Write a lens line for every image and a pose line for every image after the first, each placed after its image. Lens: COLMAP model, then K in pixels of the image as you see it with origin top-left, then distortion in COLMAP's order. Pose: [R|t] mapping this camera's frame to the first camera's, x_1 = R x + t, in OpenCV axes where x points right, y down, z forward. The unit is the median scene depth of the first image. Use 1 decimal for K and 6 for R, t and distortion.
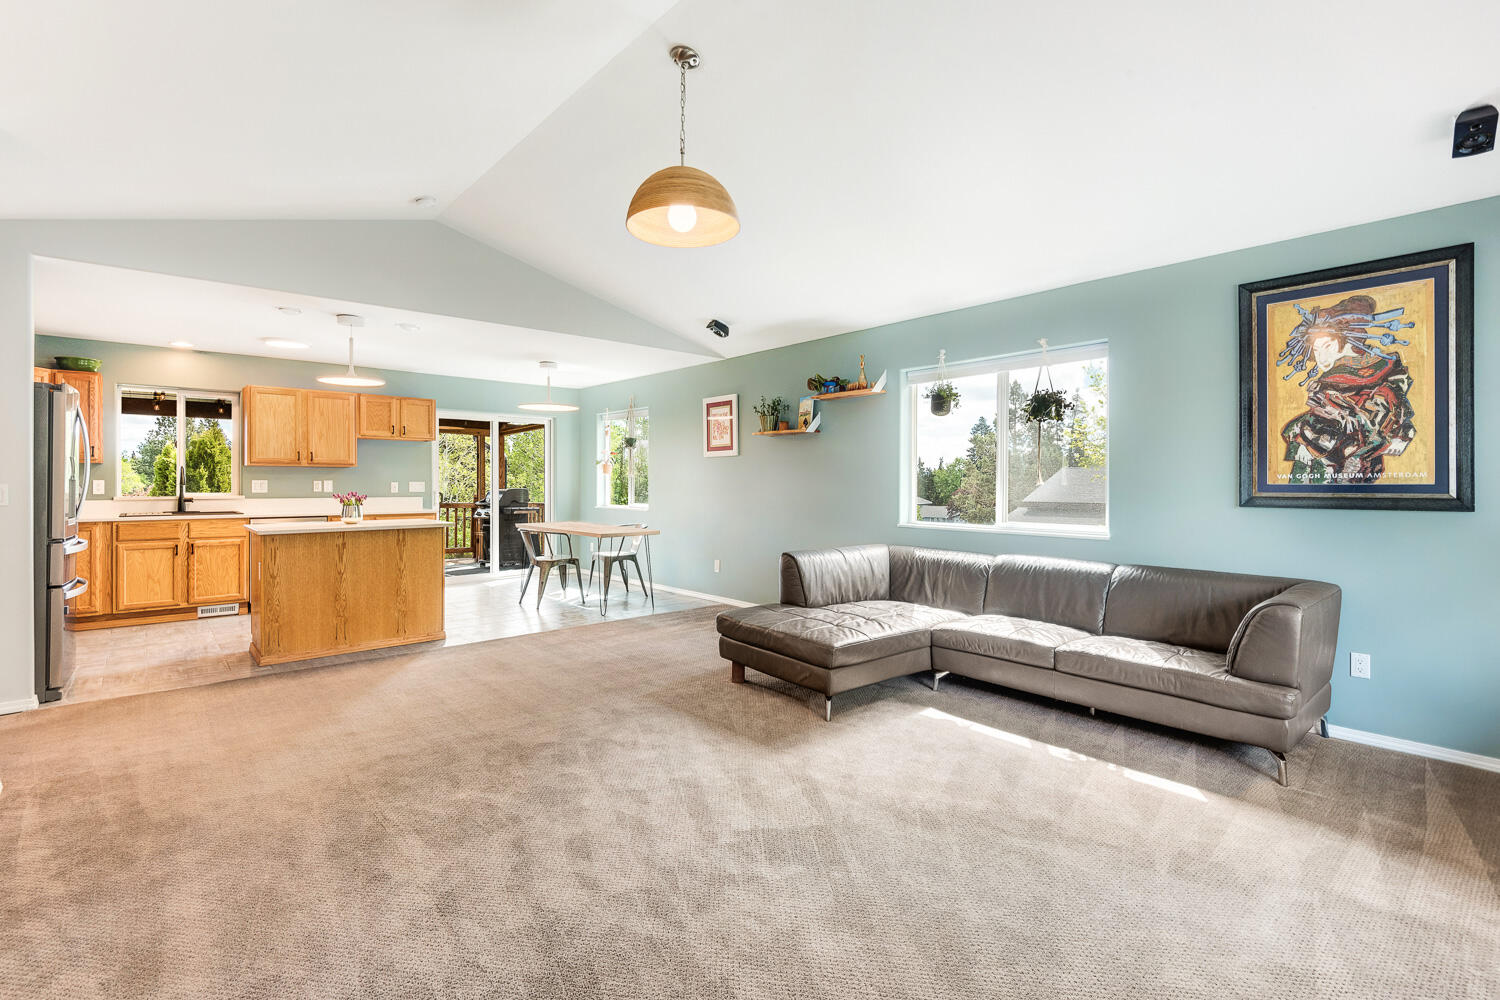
lens RADIAL K [[690.9, 0, 747.5], [0, 690.9, 481.3], [0, 0, 1]] dist [0.015896, -0.010477]
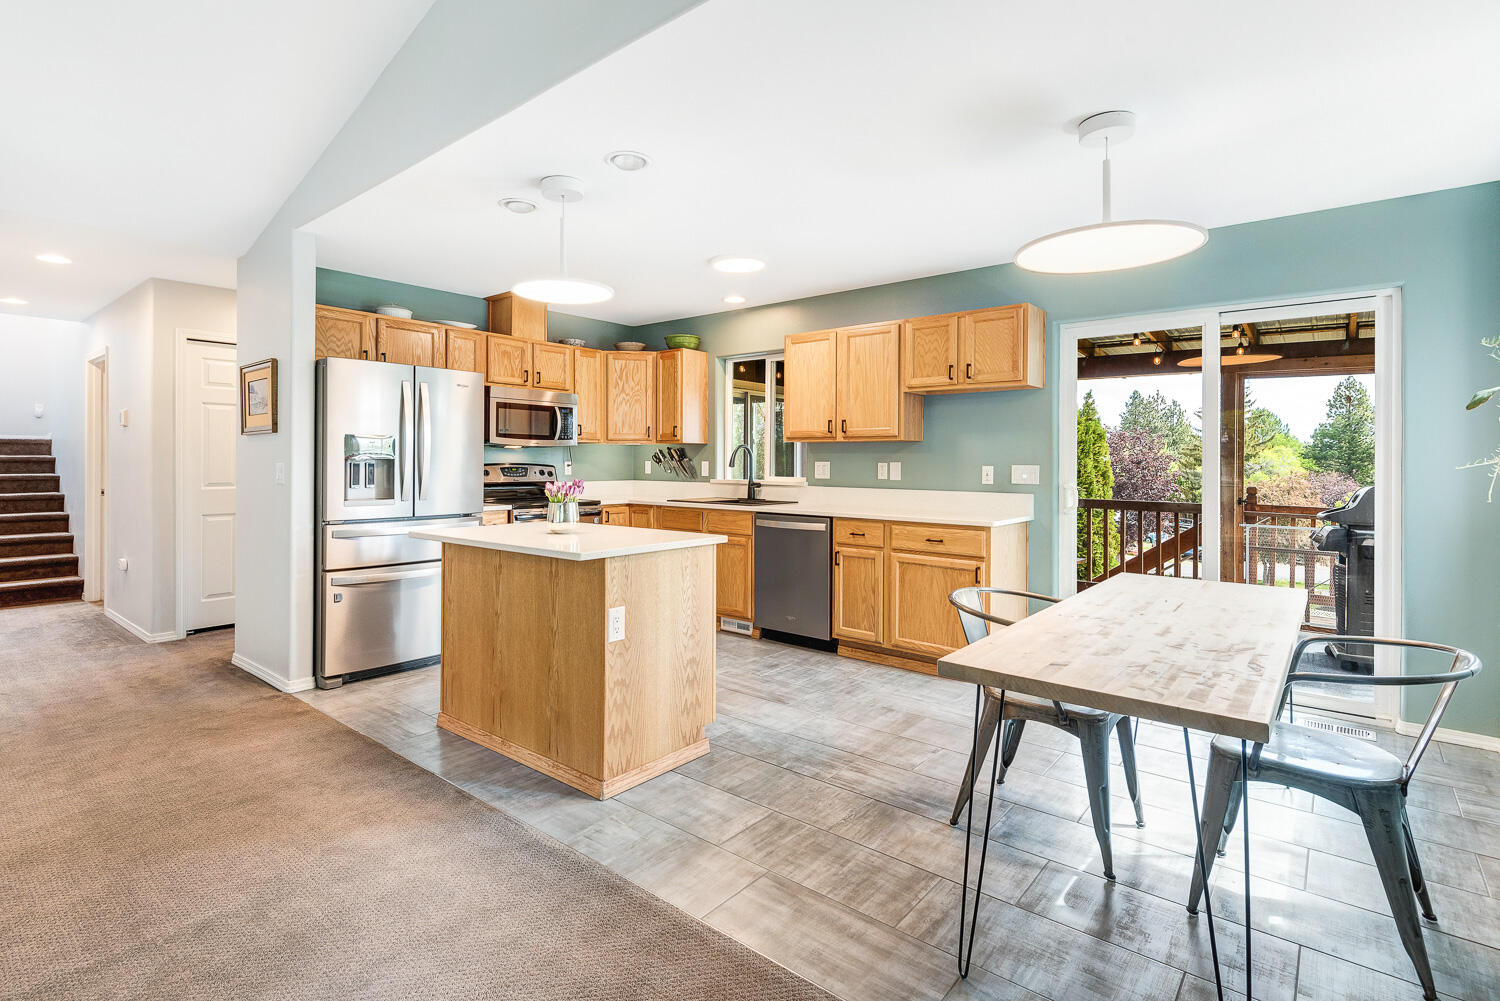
lens RADIAL K [[725.7, 0, 749.5], [0, 725.7, 459.2], [0, 0, 1]] dist [0.001719, -0.000091]
pose [[0.162369, -0.003895, -0.986722, 0.053104], [-0.006011, 0.999970, -0.004937, 0.000092], [0.986712, 0.006733, 0.162341, 0.865887]]
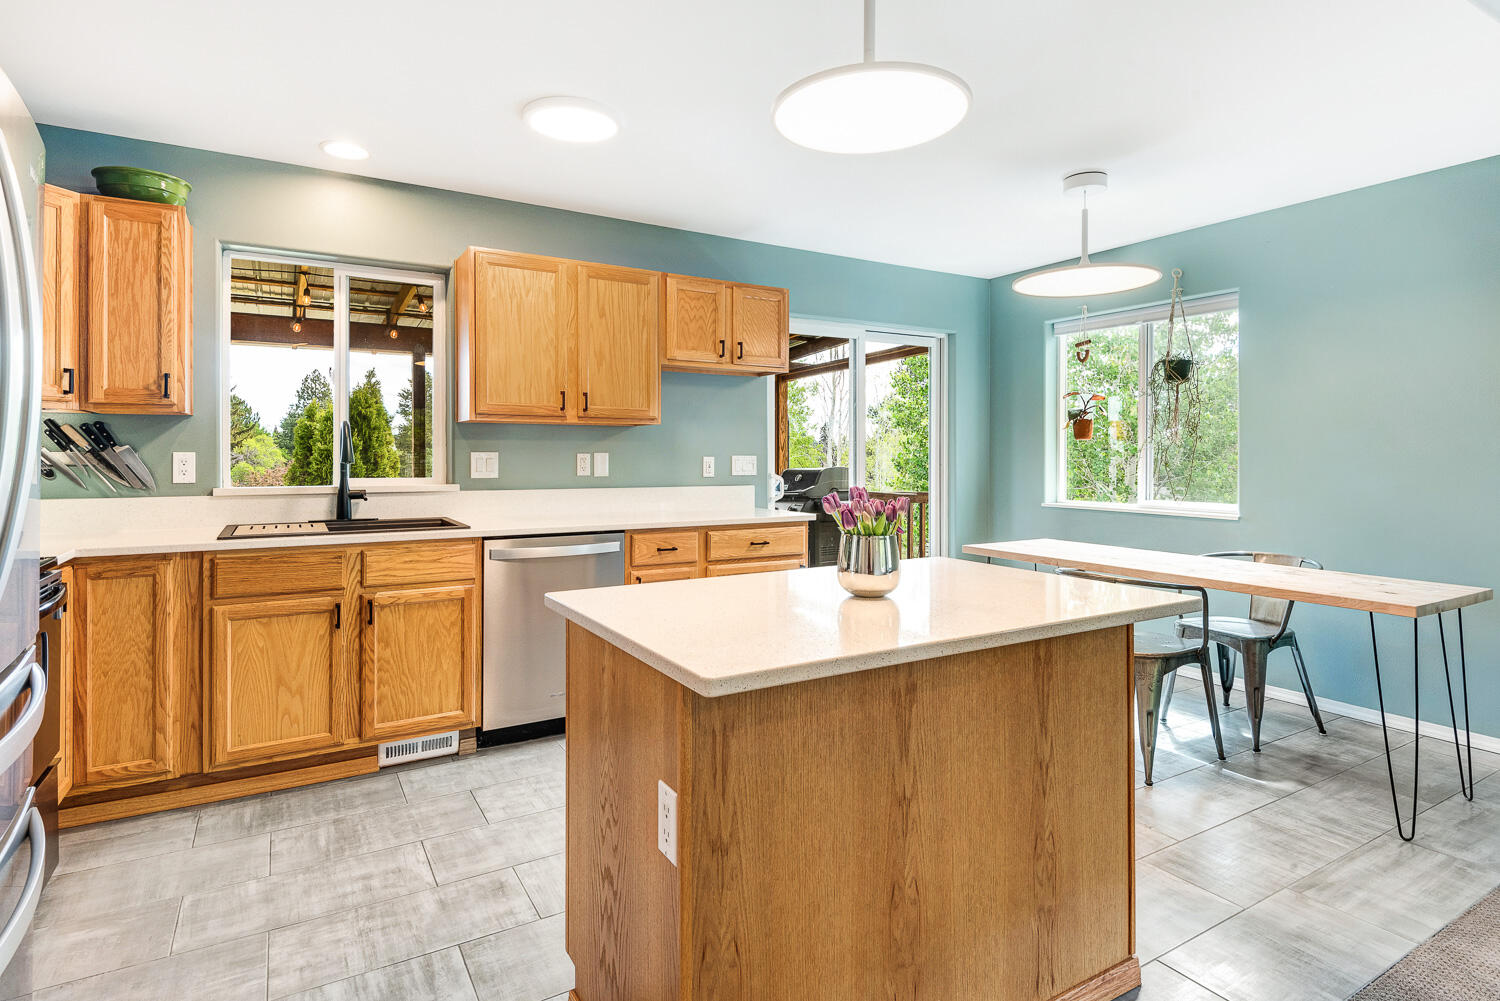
lens RADIAL K [[781.7, 0, 746.6], [0, 781.7, 450.8], [0, 0, 1]] dist [0.010694, -0.001999]
pose [[0.983212, -0.001460, -0.182464, -0.459955], [0.000358, 0.999981, -0.006076, 0.000765], [0.182469, 0.005909, 0.983194, 0.540618]]
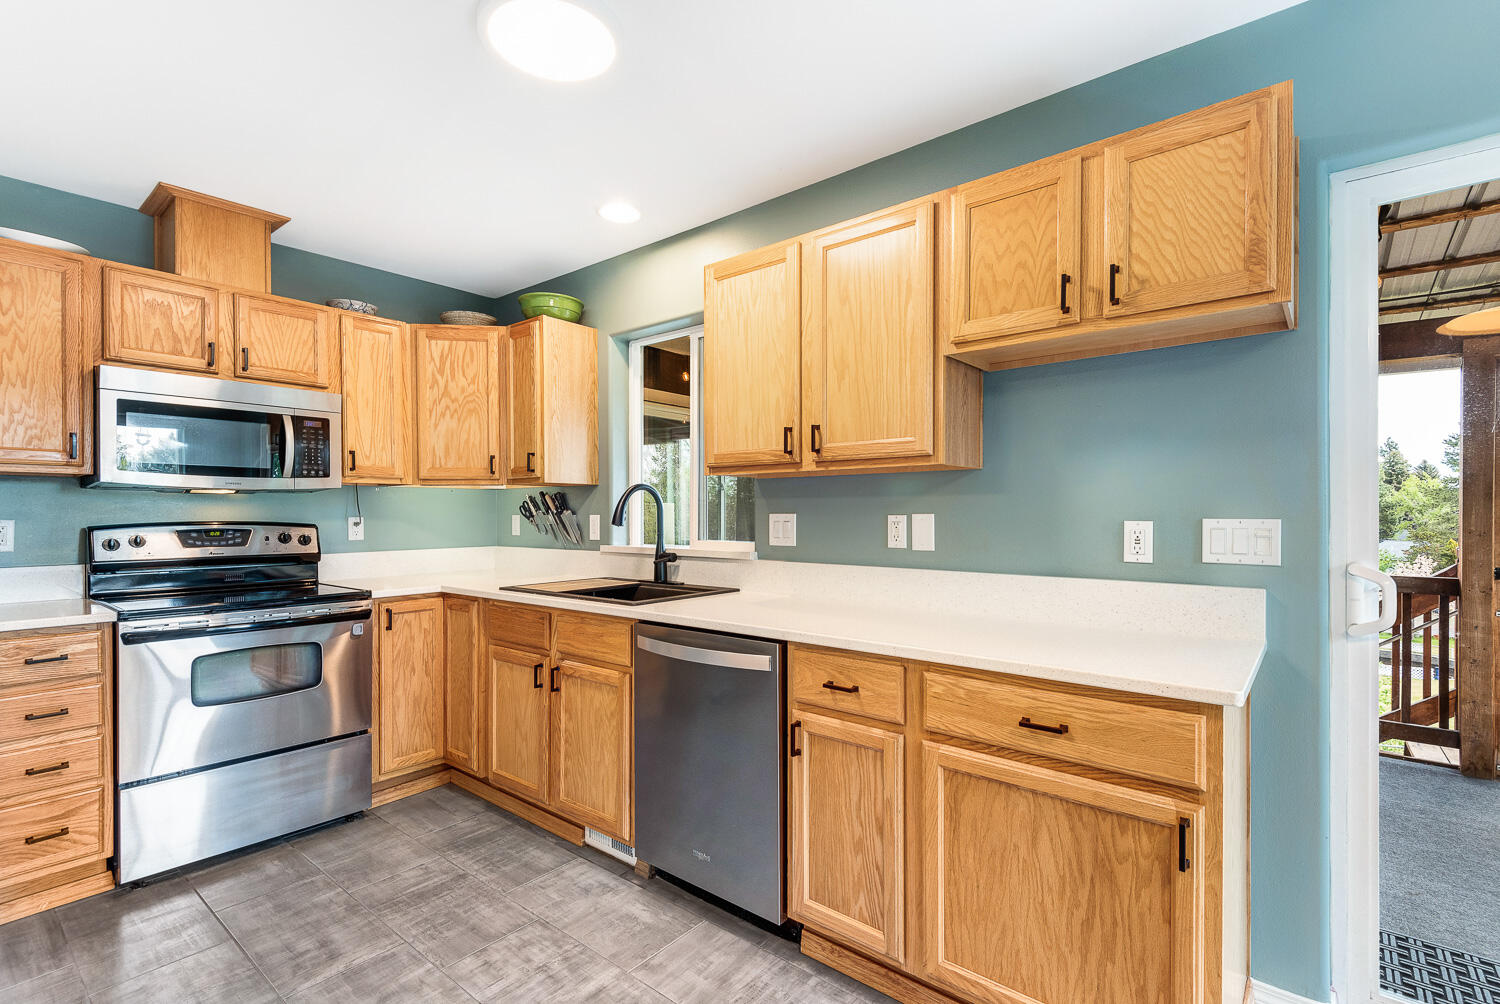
lens RADIAL K [[689.1, 0, 773.3], [0, 689.1, 511.7], [0, 0, 1]] dist [0.015473, -0.000198]
pose [[0.172510, -0.003897, -0.985000, -0.349689], [0.002787, 0.999990, -0.003468, -0.001616], [0.985004, -0.002147, 0.172520, 1.007367]]
